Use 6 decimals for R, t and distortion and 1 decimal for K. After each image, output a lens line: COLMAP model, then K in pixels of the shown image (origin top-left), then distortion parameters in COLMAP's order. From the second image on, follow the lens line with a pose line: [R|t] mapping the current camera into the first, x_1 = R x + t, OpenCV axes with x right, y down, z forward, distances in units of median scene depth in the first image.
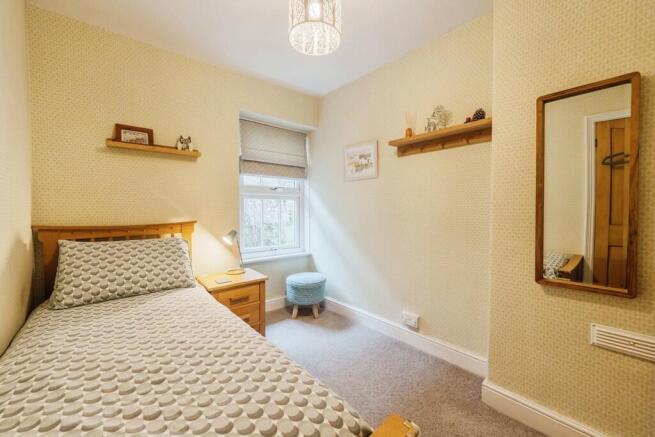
lens RADIAL K [[268.7, 0, 326.8], [0, 268.7, 216.0], [0, 0, 1]] dist [-0.001596, -0.001933]
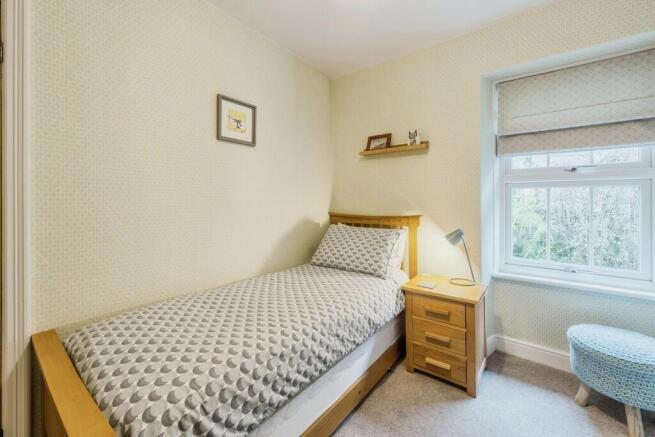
lens RADIAL K [[268.7, 0, 322.8], [0, 268.7, 200.6], [0, 0, 1]] dist [-0.001596, -0.001933]
pose [[0.197164, -0.006675, -0.980348, 0.410843], [-0.028790, 0.999506, -0.012595, -0.012611], [0.979948, 0.030707, 0.196875, 0.495205]]
